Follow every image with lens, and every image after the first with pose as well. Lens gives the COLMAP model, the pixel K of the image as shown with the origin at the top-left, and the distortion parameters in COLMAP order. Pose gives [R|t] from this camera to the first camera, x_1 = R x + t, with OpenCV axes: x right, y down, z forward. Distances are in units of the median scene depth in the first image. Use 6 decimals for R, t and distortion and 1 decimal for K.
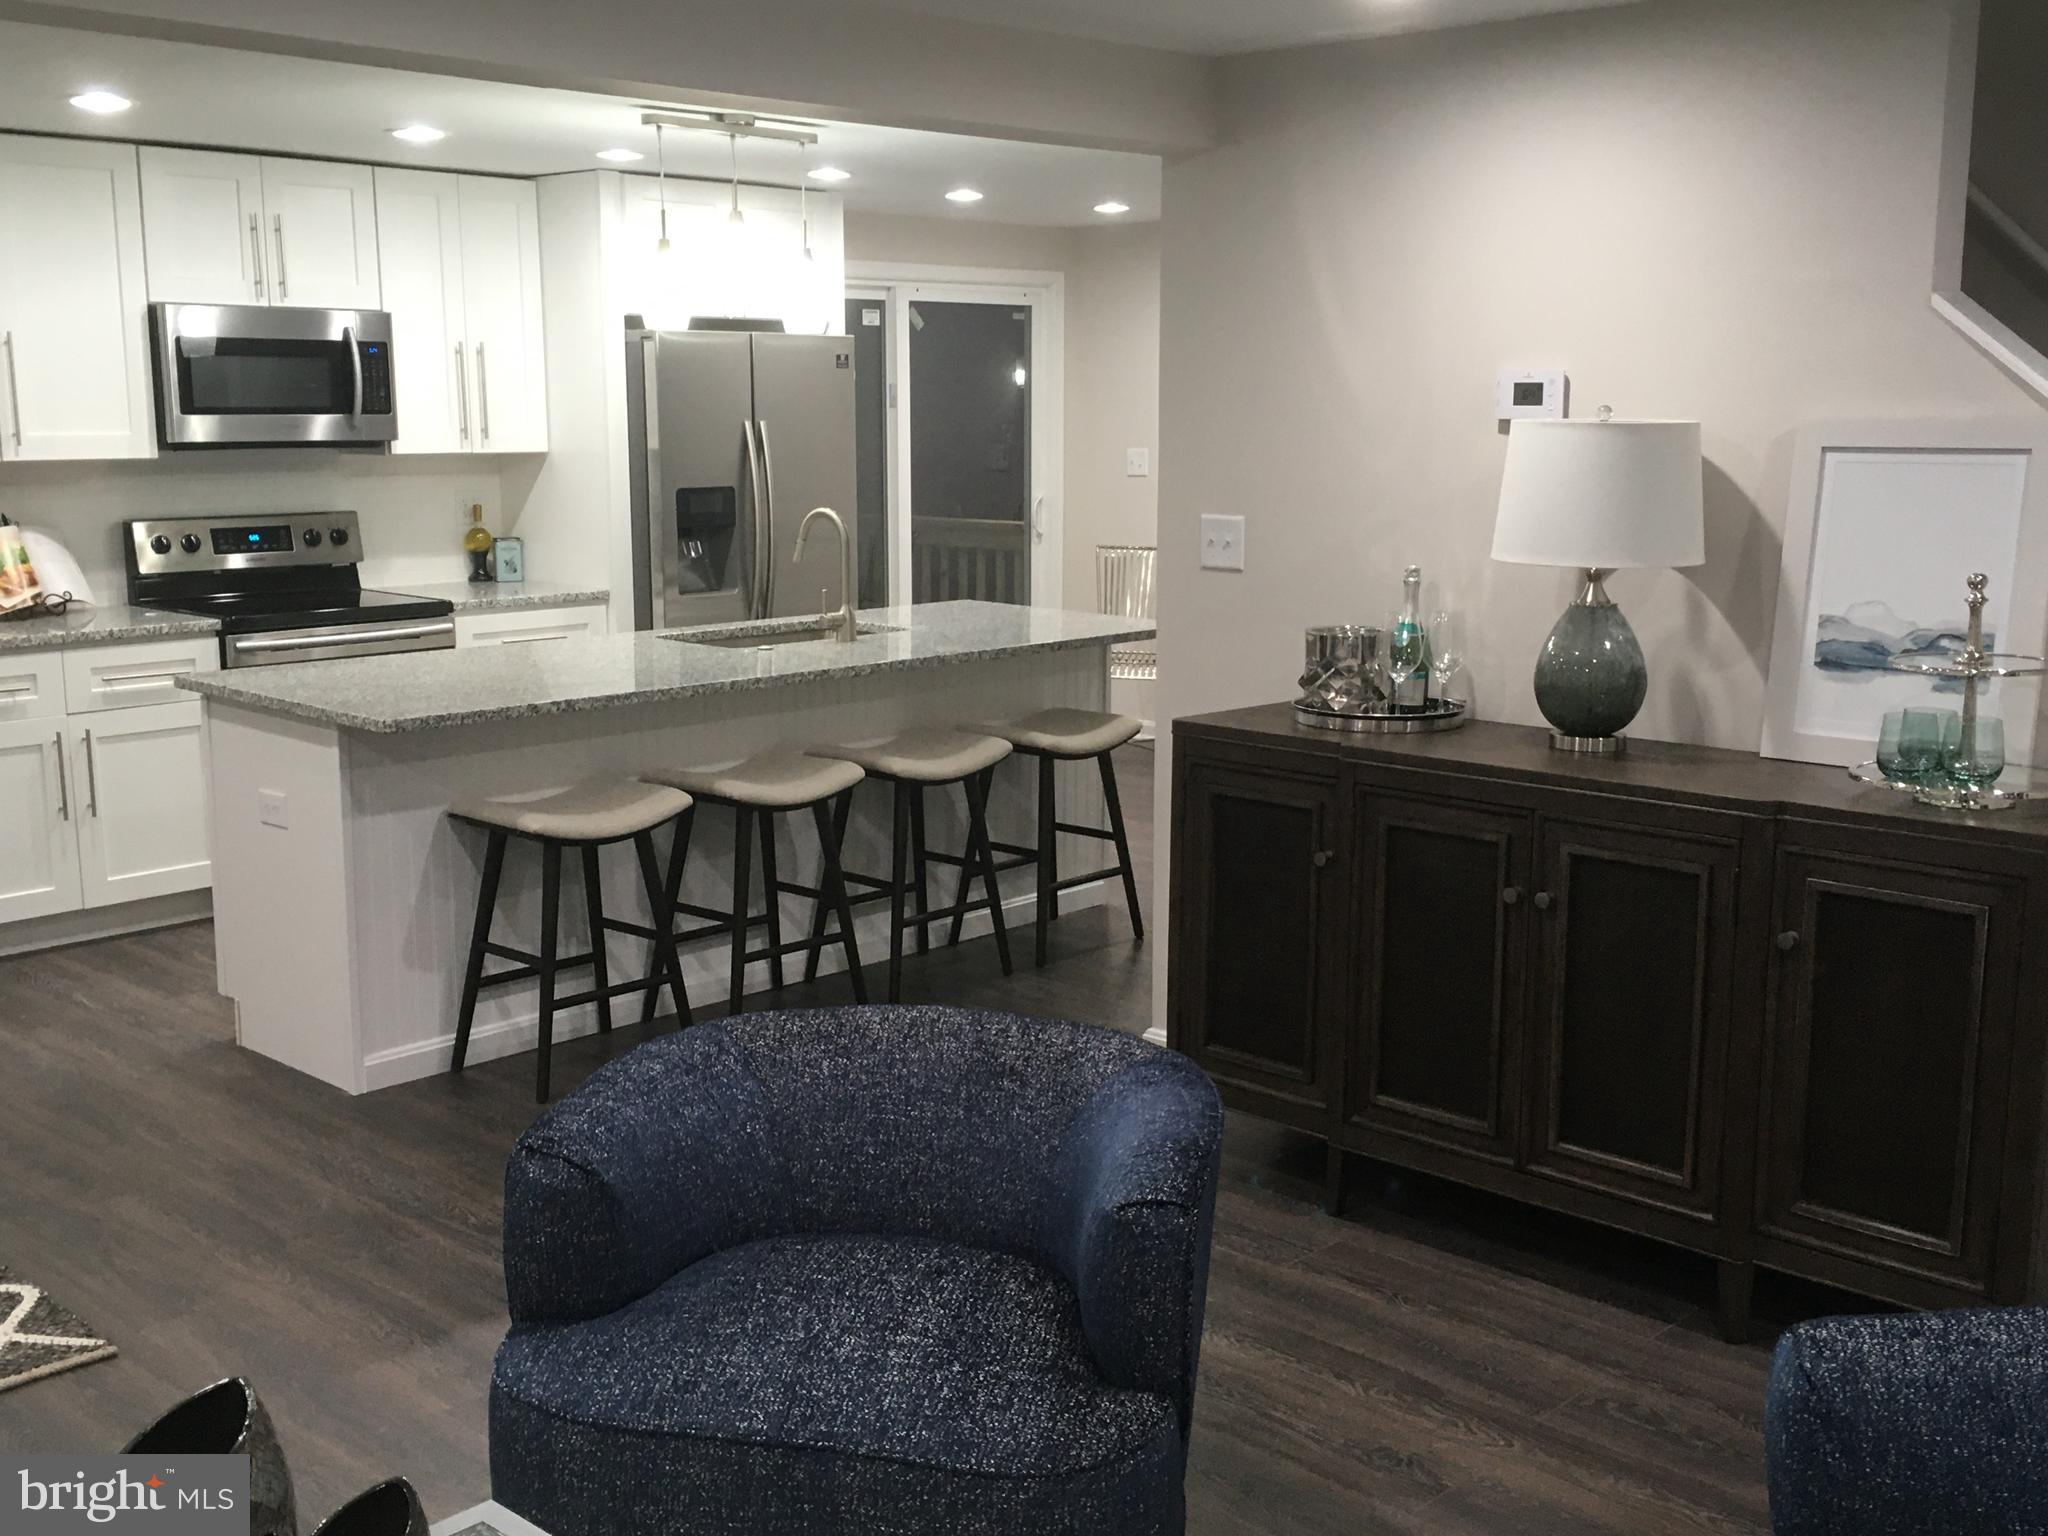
lens RADIAL K [[2165.1, 0, 1018.2], [0, 2165.1, 760.8], [0, 0, 1]] dist [0.047068, 0.000000]
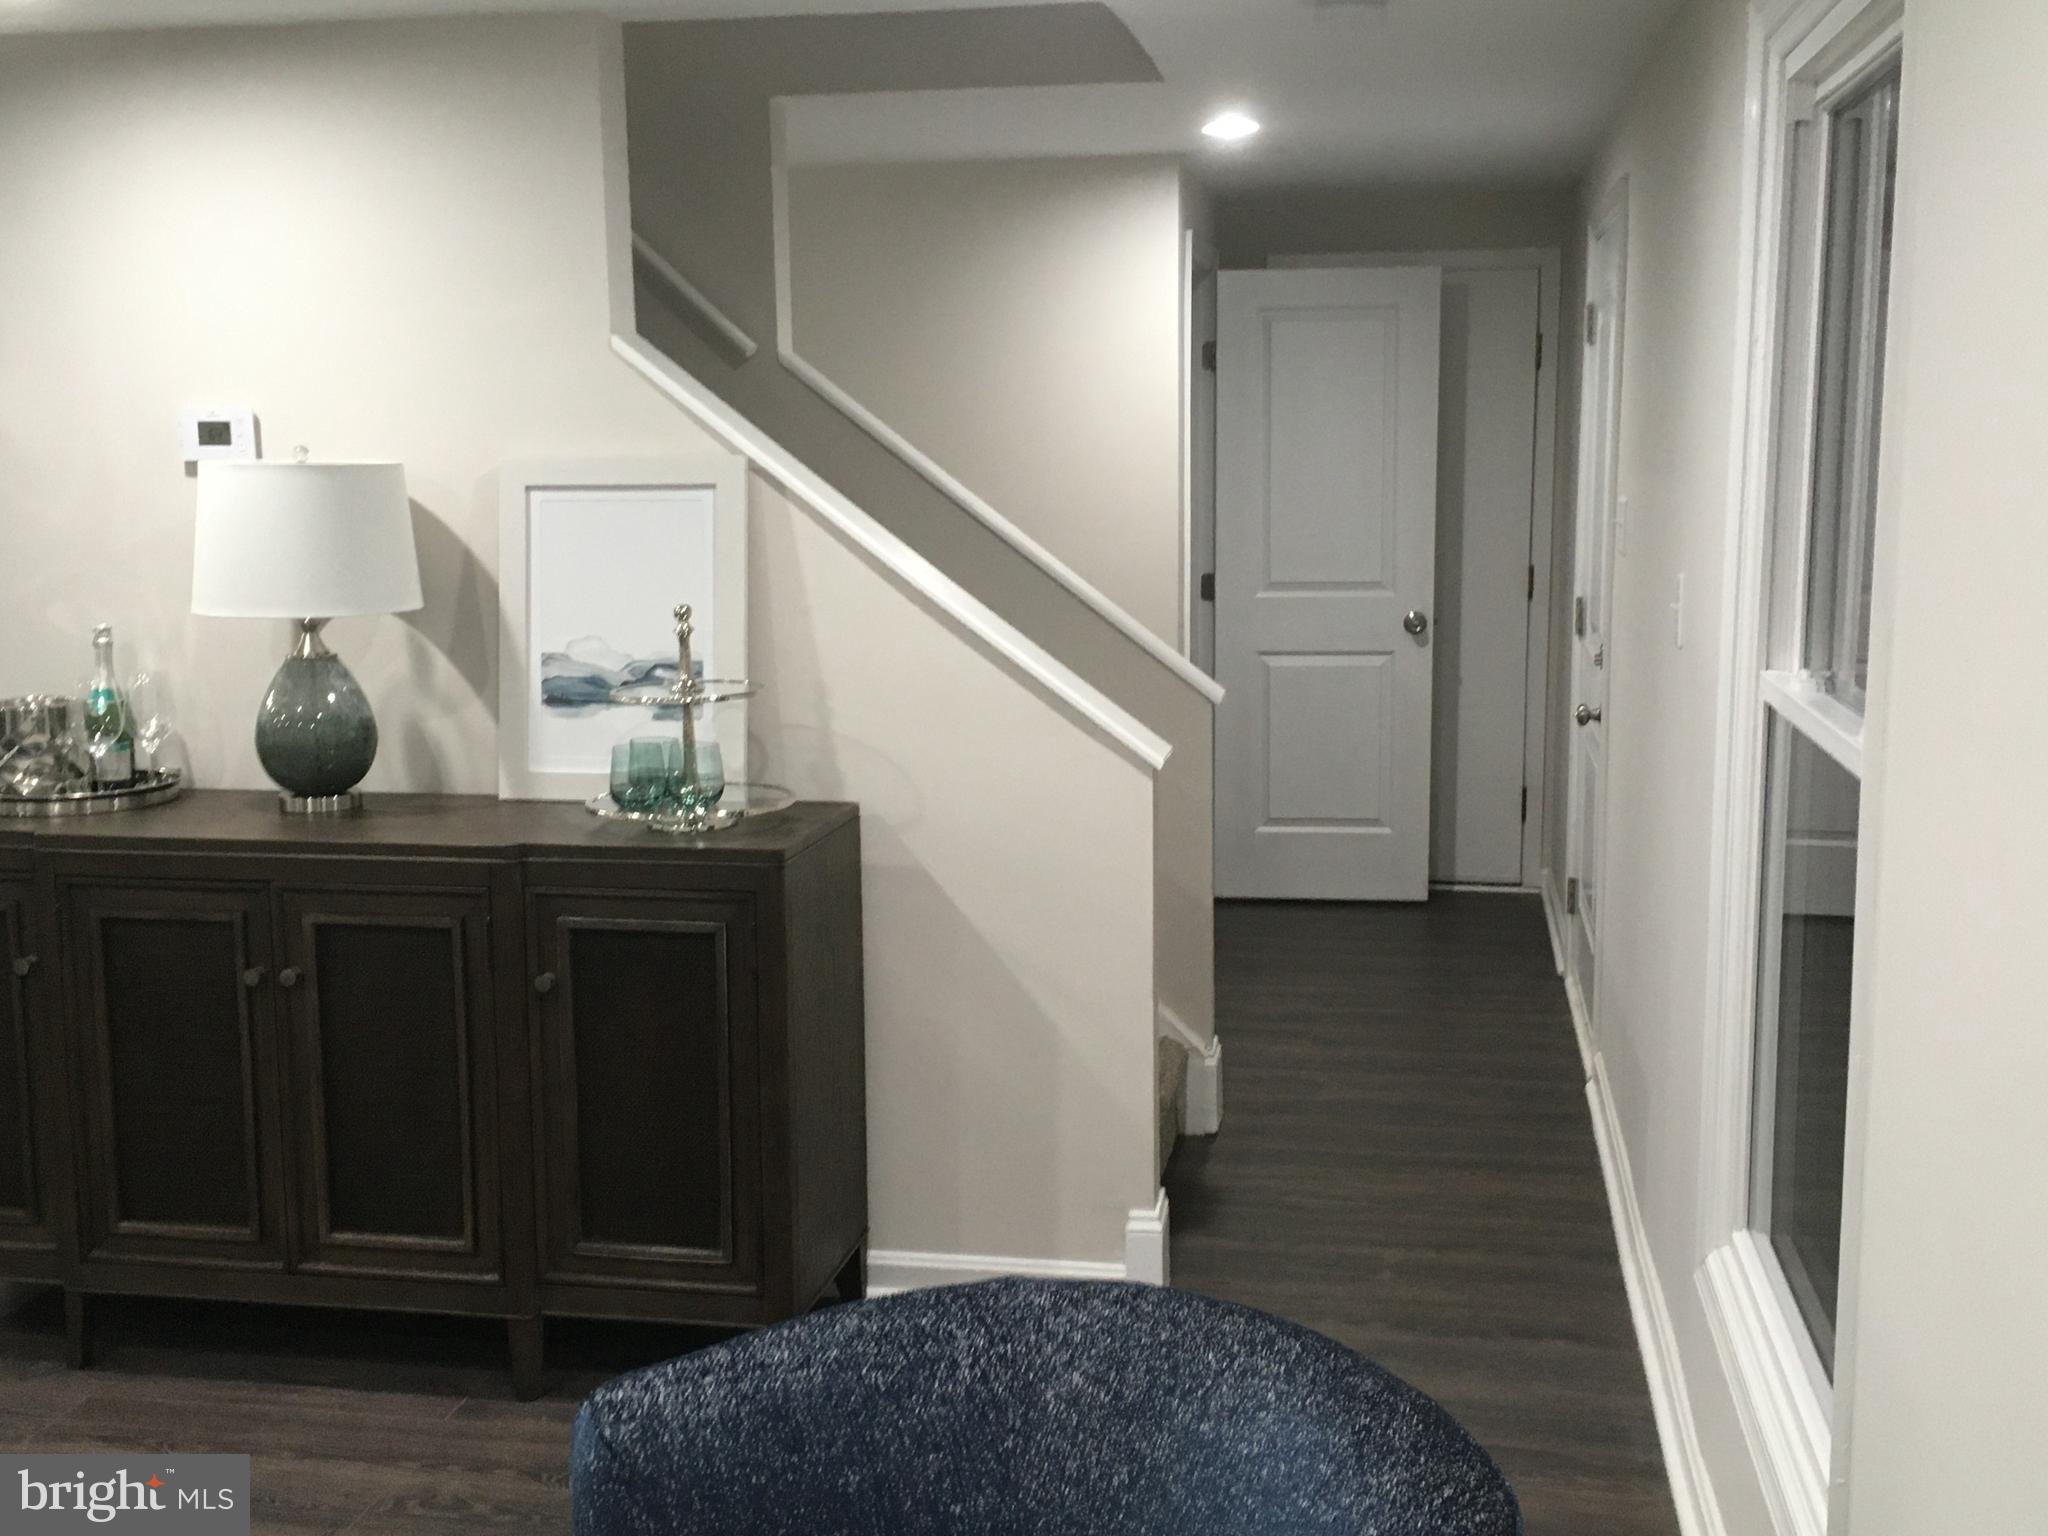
lens RADIAL K [[2165.1, 0, 1012.5], [0, 2165.1, 758.0], [0, 0, 1]] dist [0.047068, 0.000000]
pose [[0.841828, -0.089005, 0.532357, 0.016249], [0.100917, 0.994872, 0.006750, -0.004141], [-0.530228, 0.048041, 0.846493, 0.047612]]
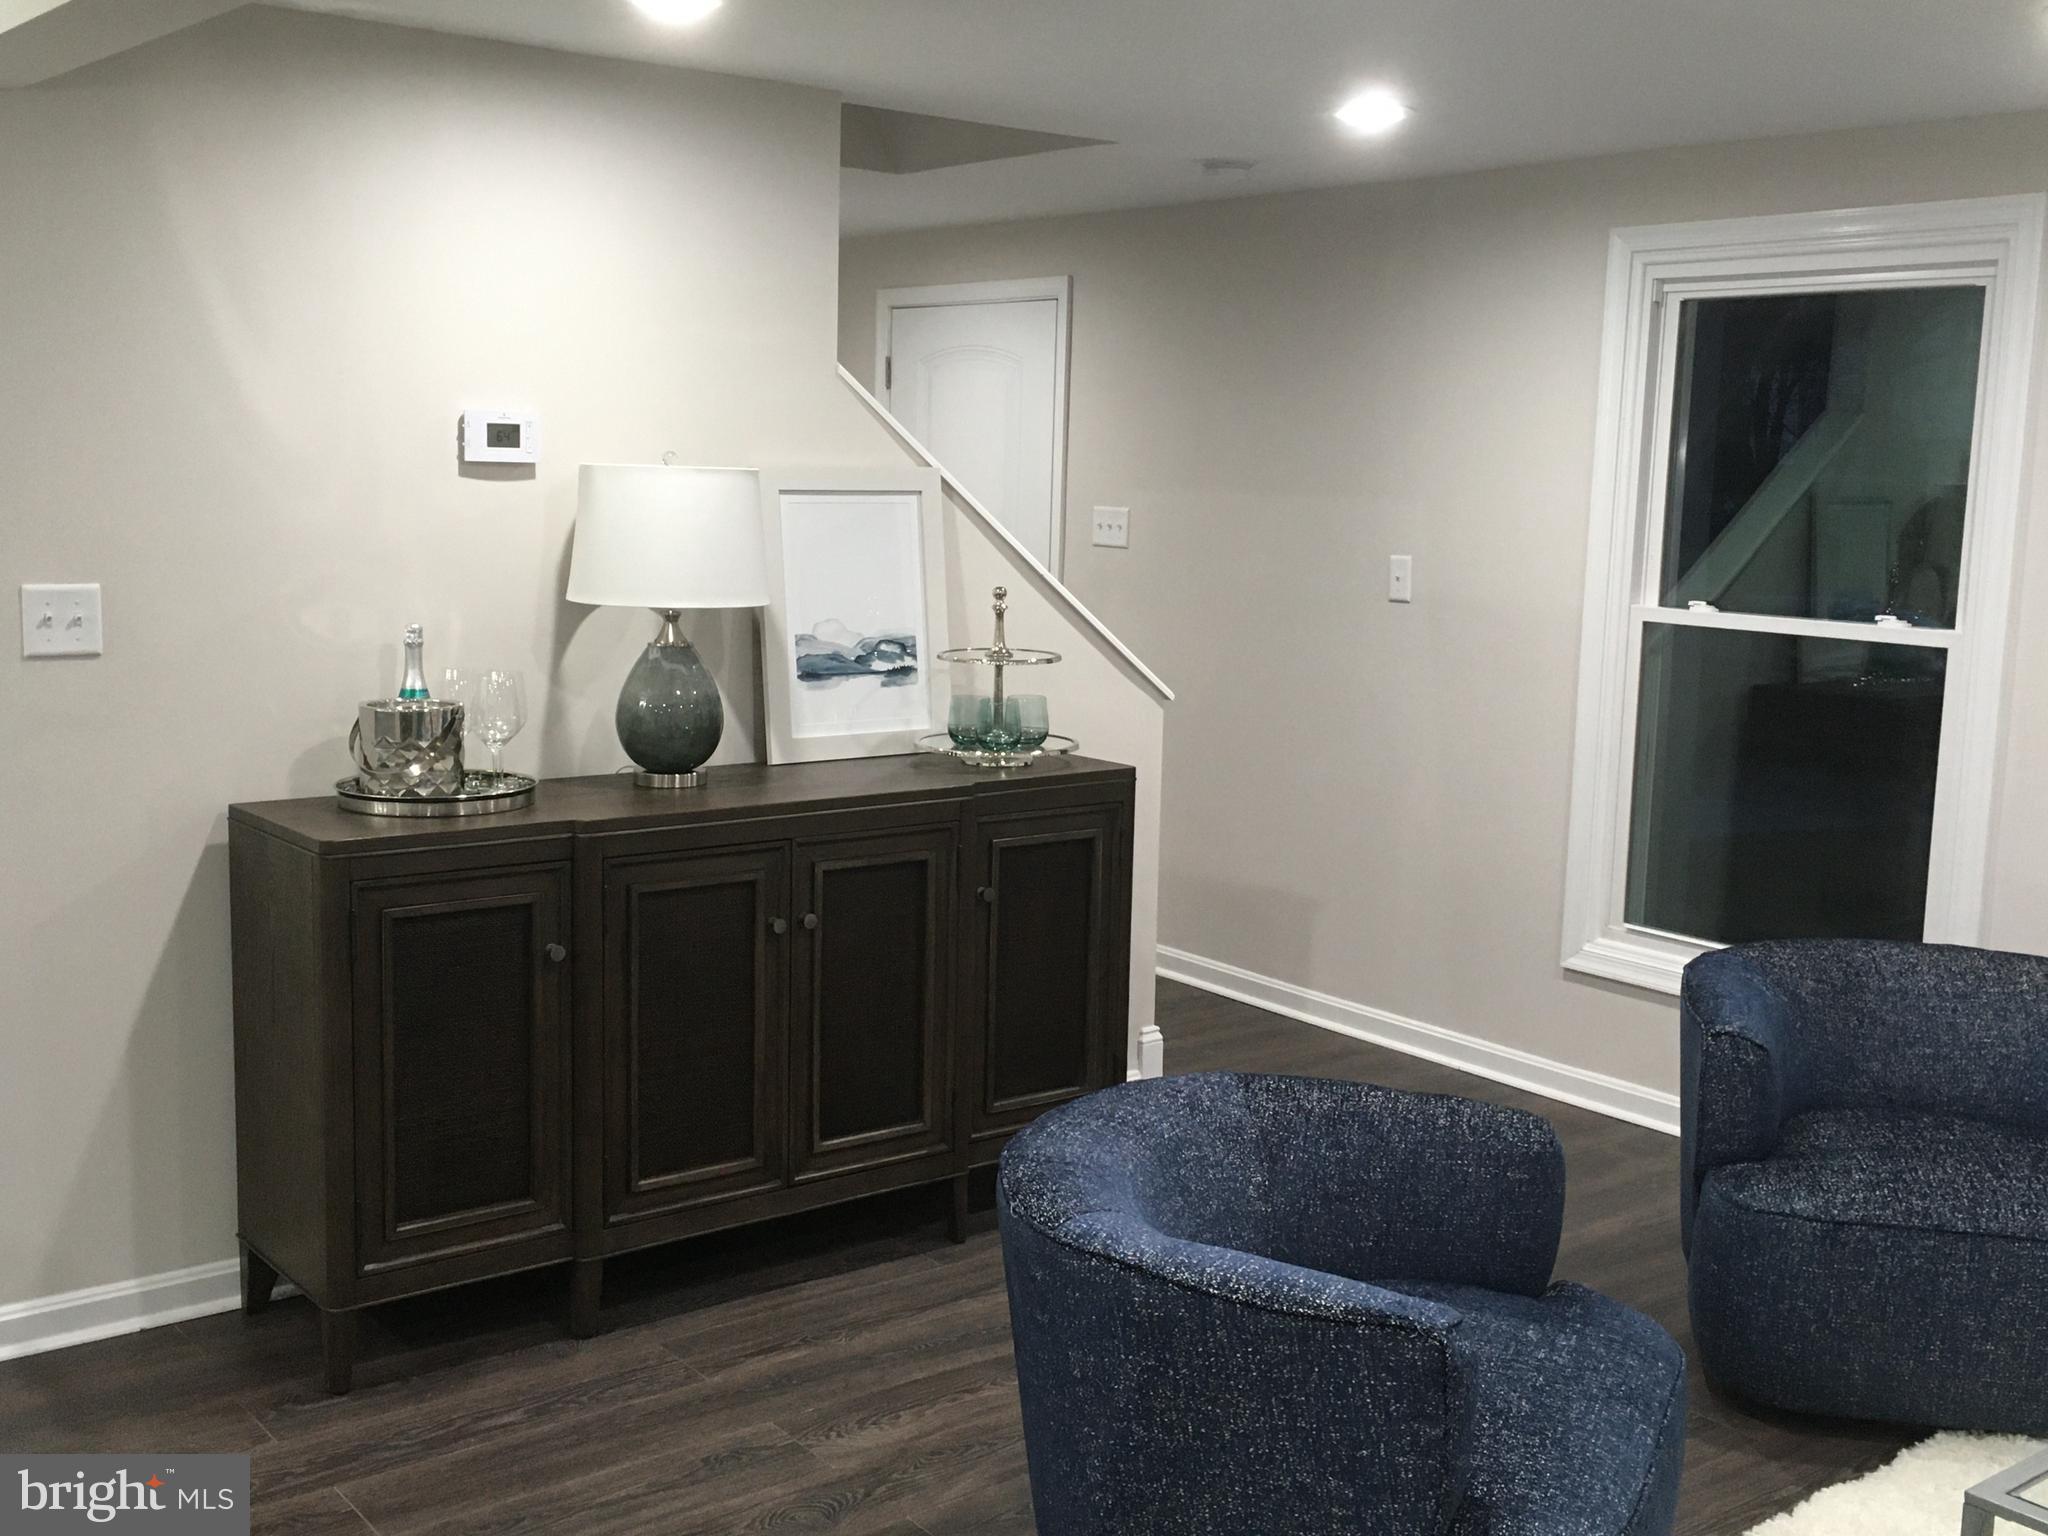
lens RADIAL K [[2165.1, 0, 1020.3], [0, 2165.1, 764.9], [0, 0, 1]] dist [0.047068, 0.000000]
pose [[0.150010, -0.138516, 0.978933, -0.798496], [0.141139, 0.982997, 0.117463, -0.125183], [-0.978559, 0.120545, 0.167009, 0.747173]]
